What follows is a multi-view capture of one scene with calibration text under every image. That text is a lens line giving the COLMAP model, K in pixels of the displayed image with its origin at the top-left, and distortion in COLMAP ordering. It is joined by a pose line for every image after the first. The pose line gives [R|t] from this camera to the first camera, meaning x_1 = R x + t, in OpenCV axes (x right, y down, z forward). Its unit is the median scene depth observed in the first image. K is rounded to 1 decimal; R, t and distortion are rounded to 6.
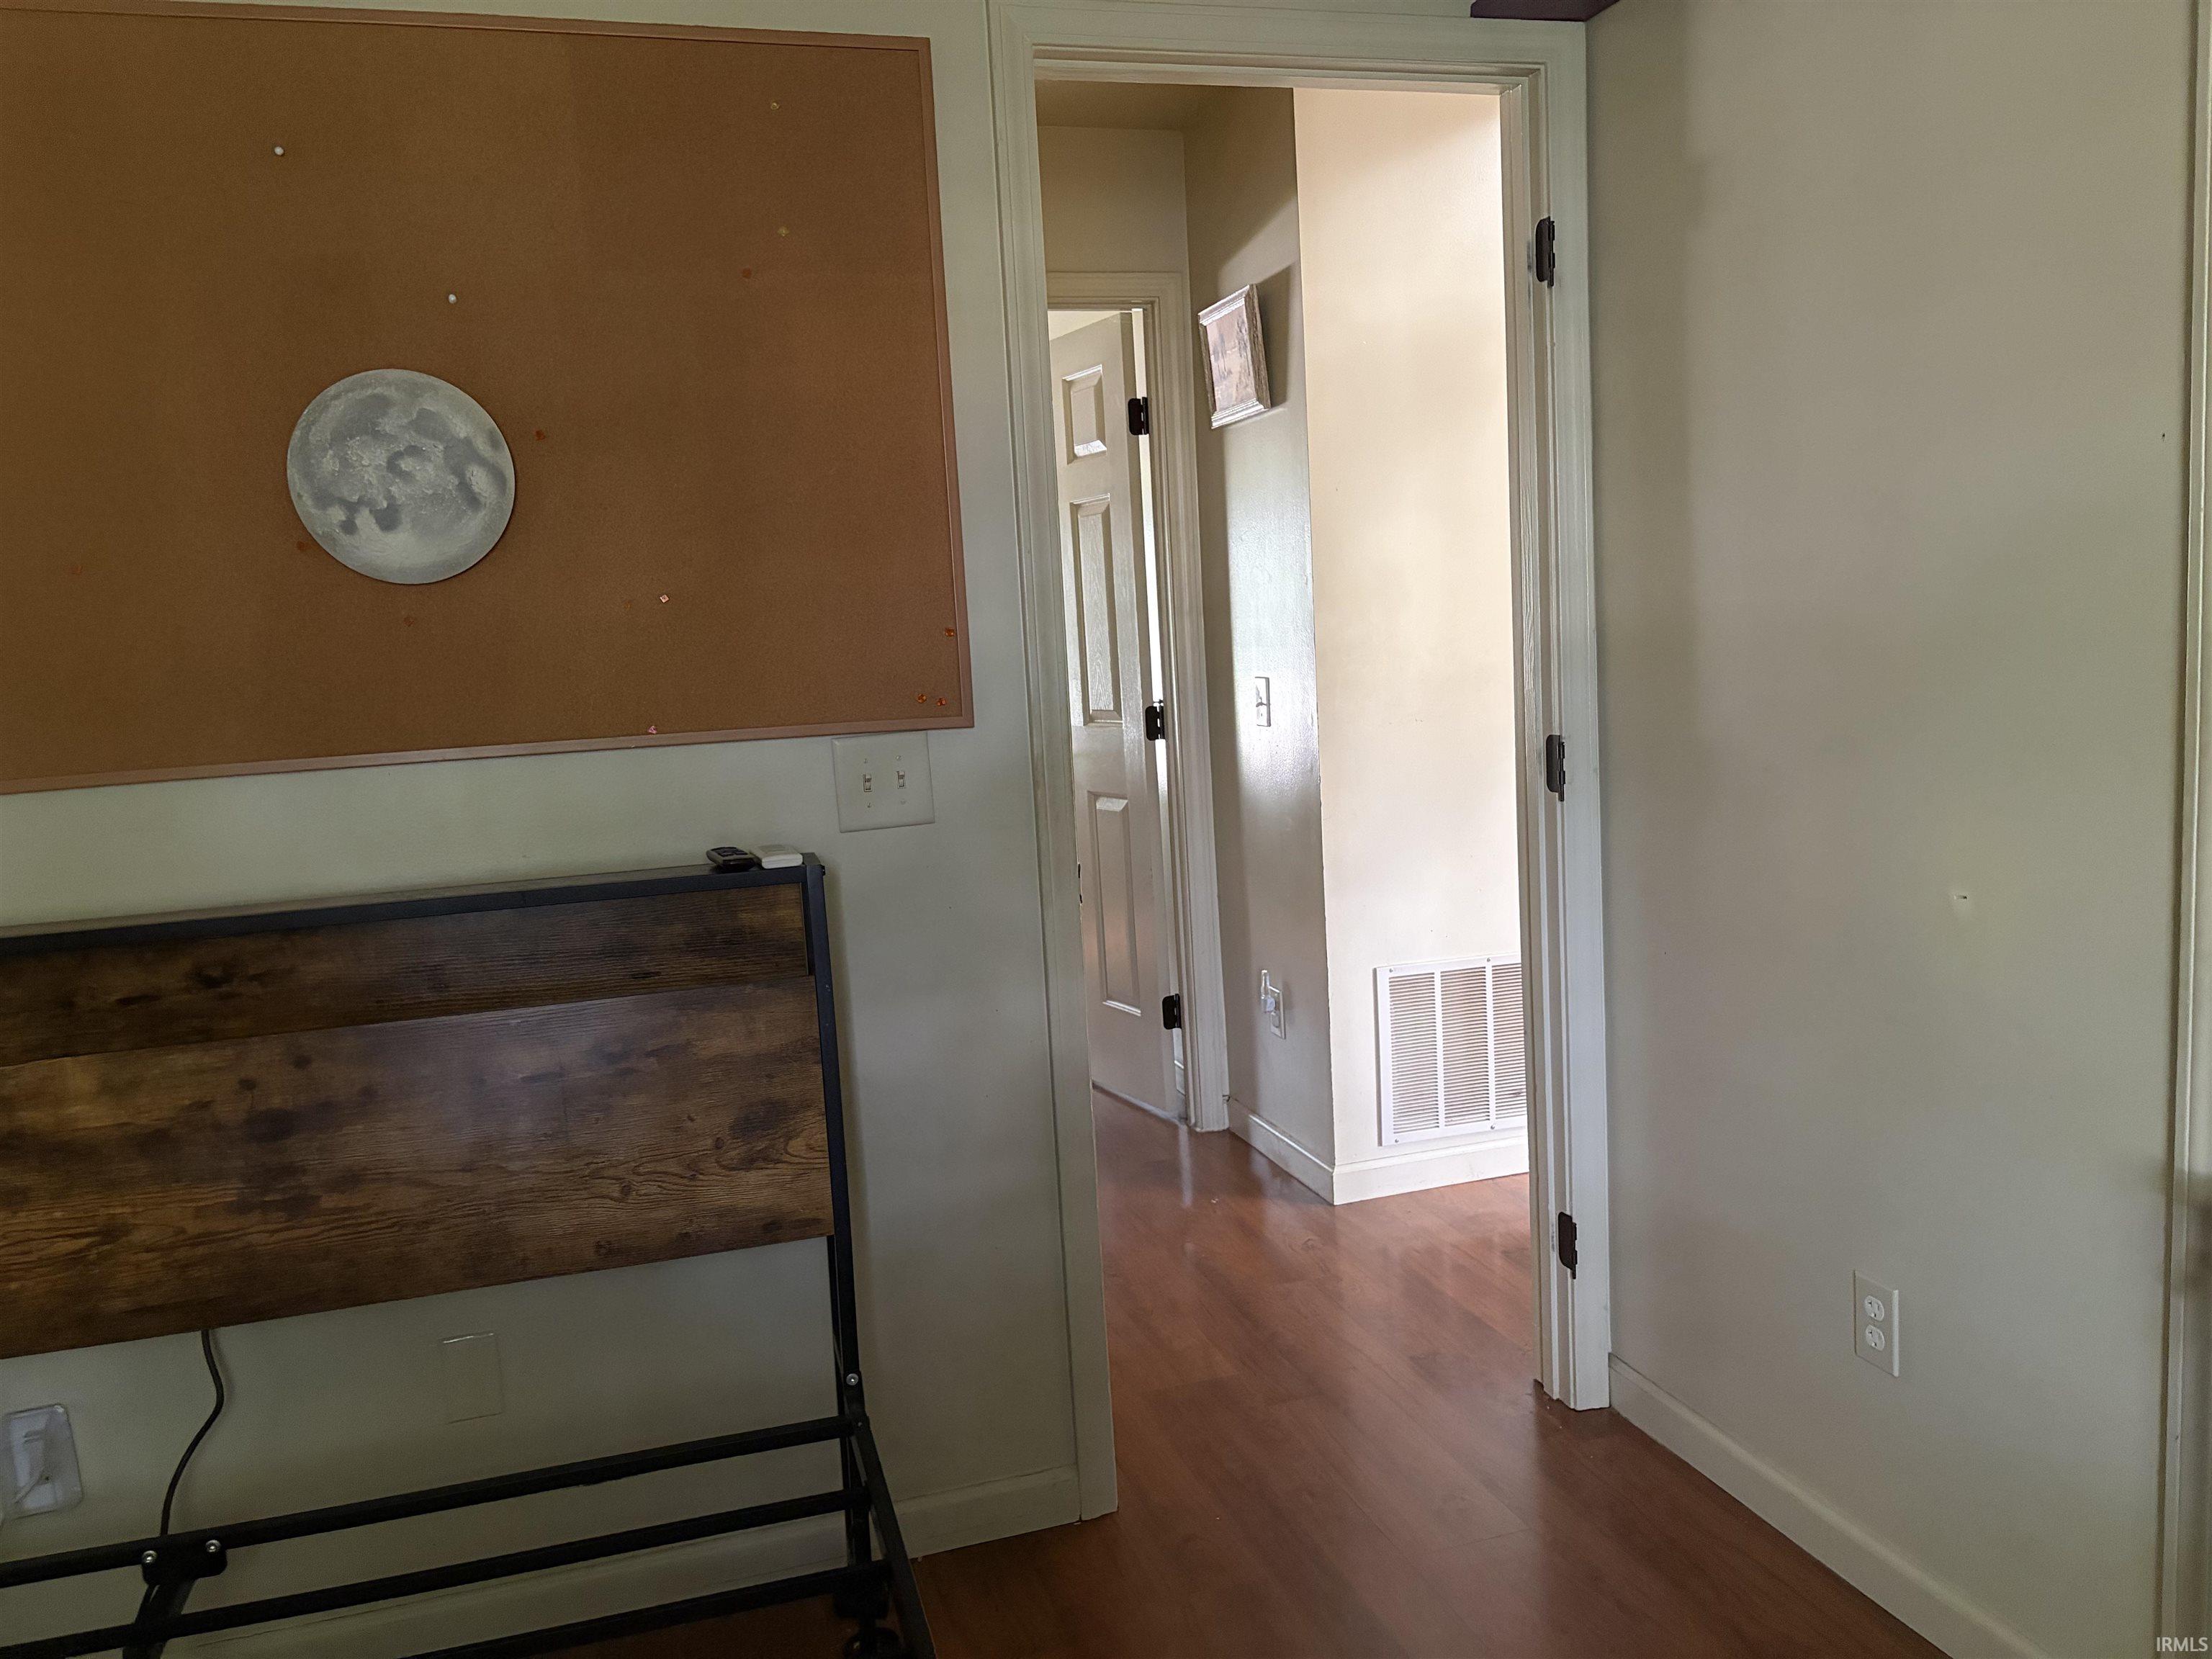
lens RADIAL K [[1663.8, 0, 1089.3], [0, 1663.8, 831.1], [0, 0, 1]] dist [0.043598, -0.052664]
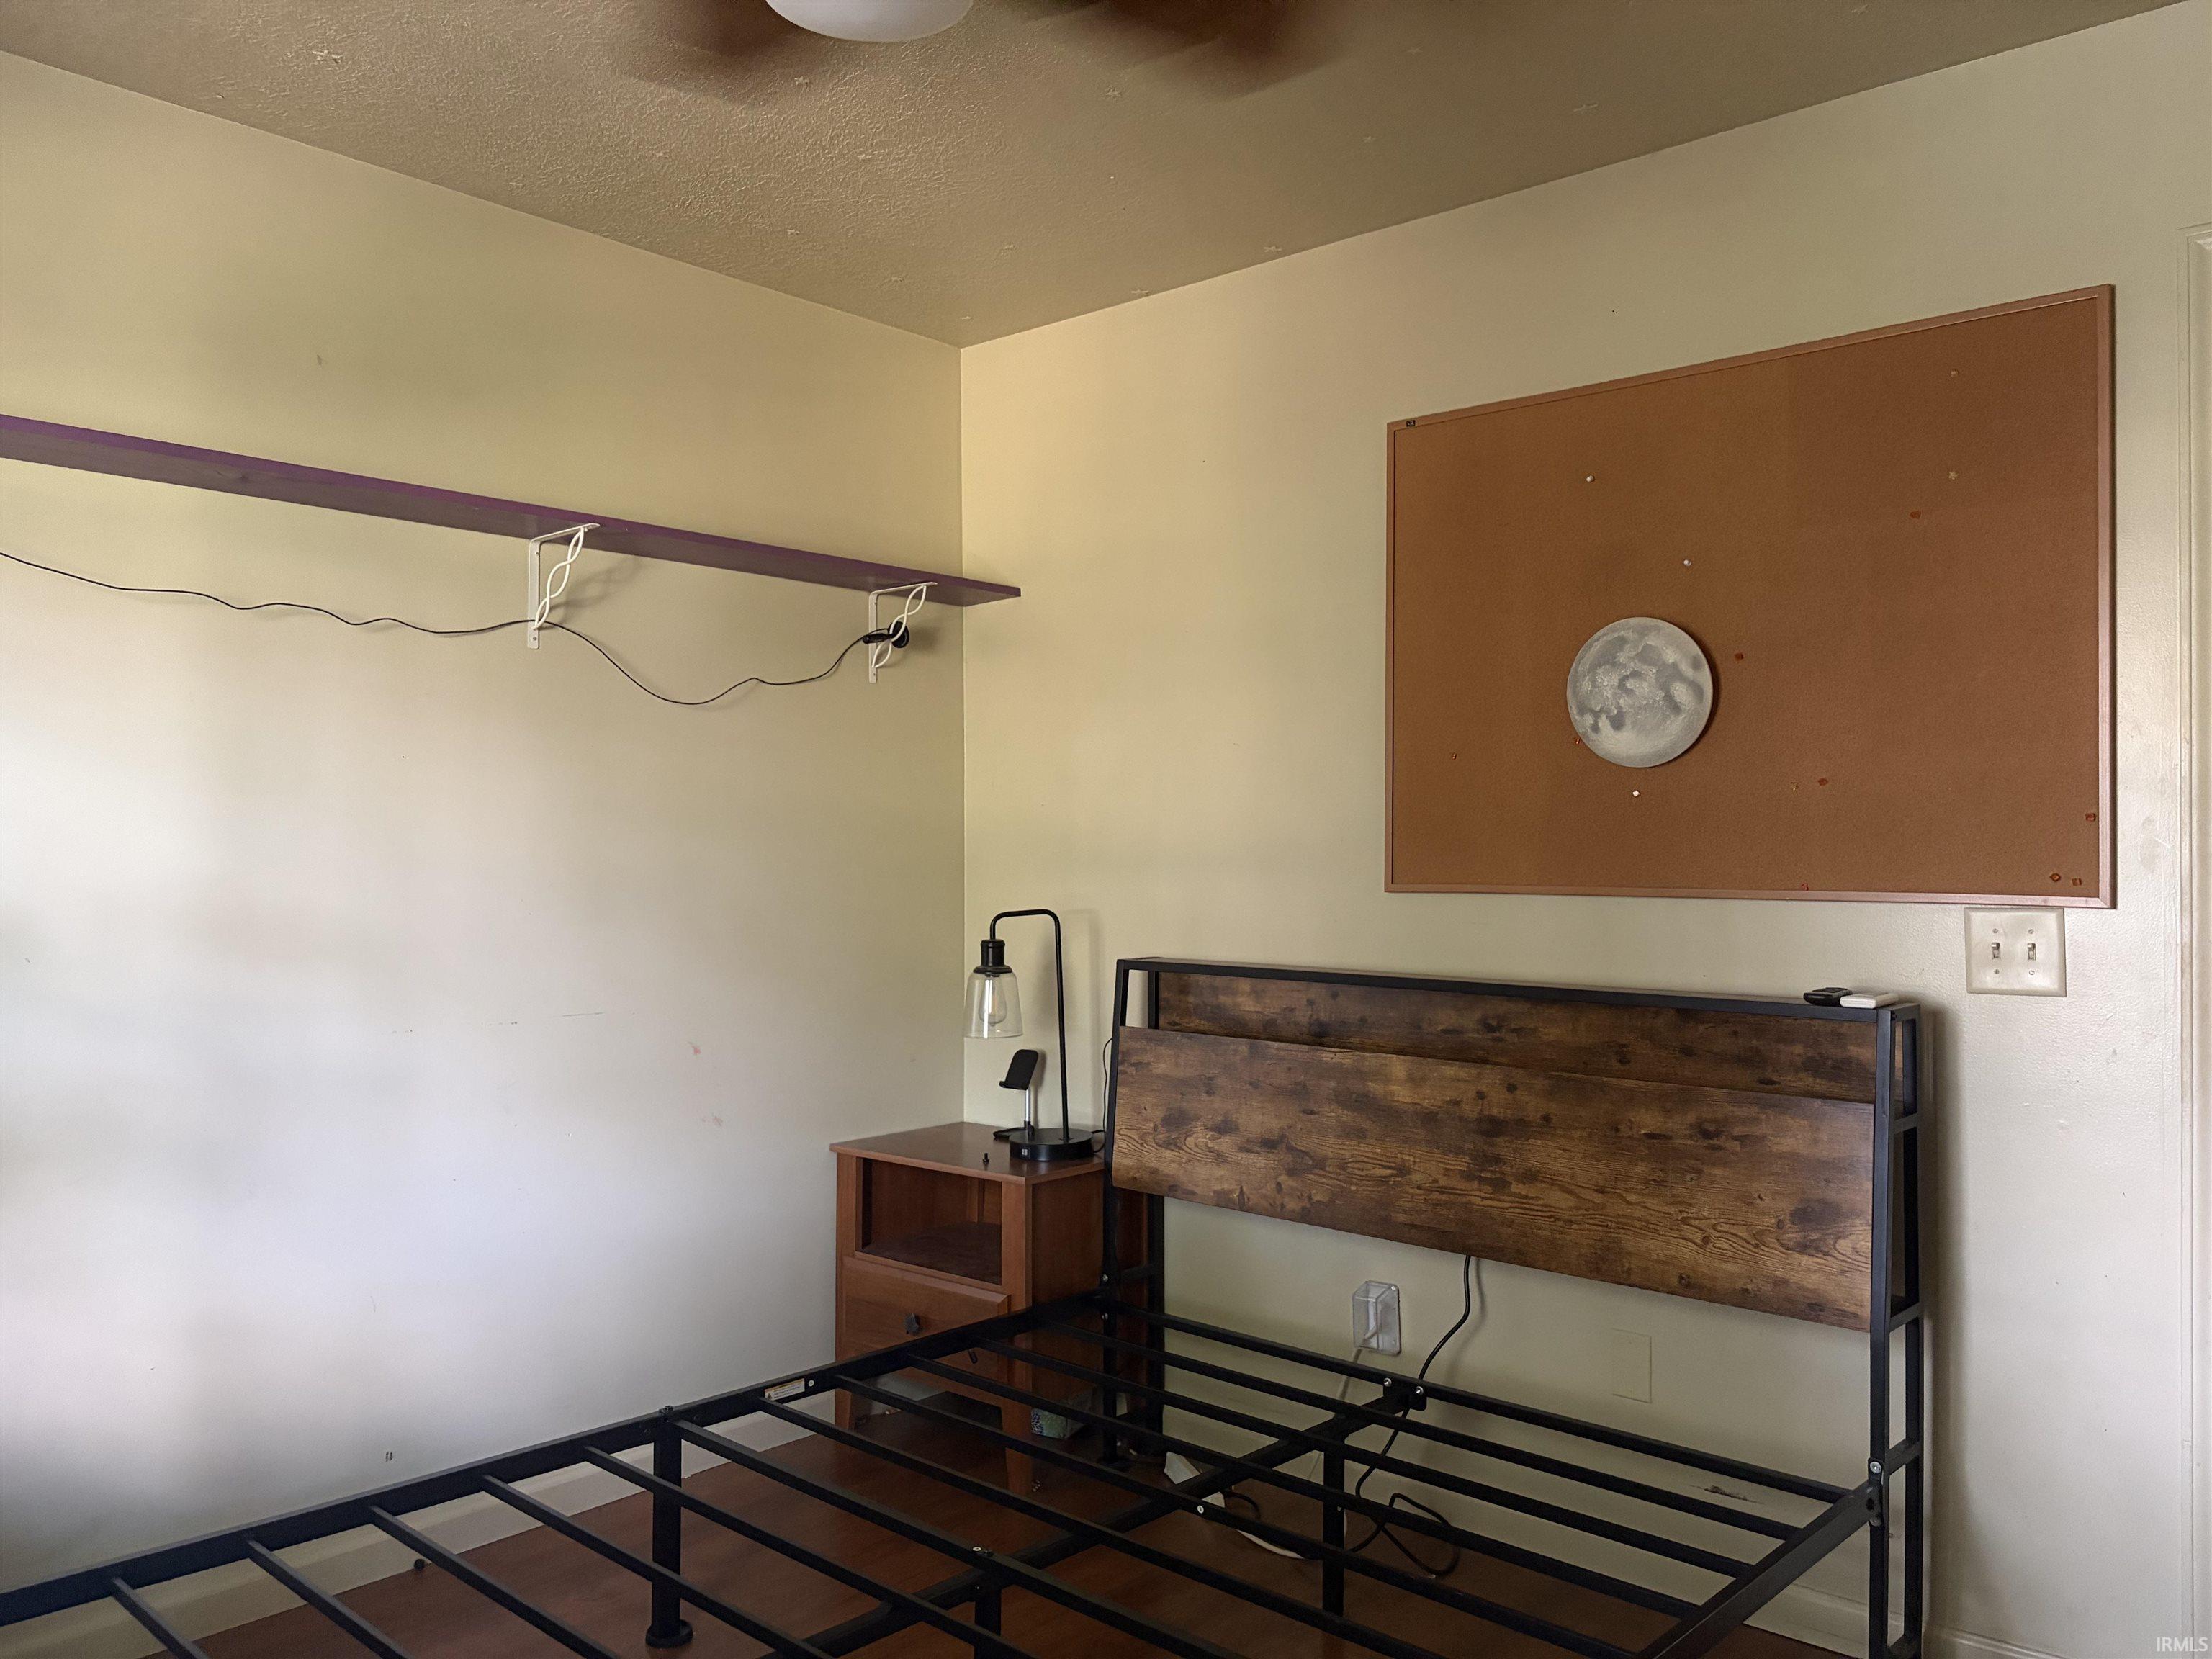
lens RADIAL K [[1663.8, 0, 1108.1], [0, 1663.8, 838.0], [0, 0, 1]] dist [0.043598, -0.052664]
pose [[0.525444, 0.052849, -0.849185, 0.562432], [-0.134350, 0.990701, -0.021475, -0.000546], [0.840154, 0.125372, 0.527658, -0.097541]]
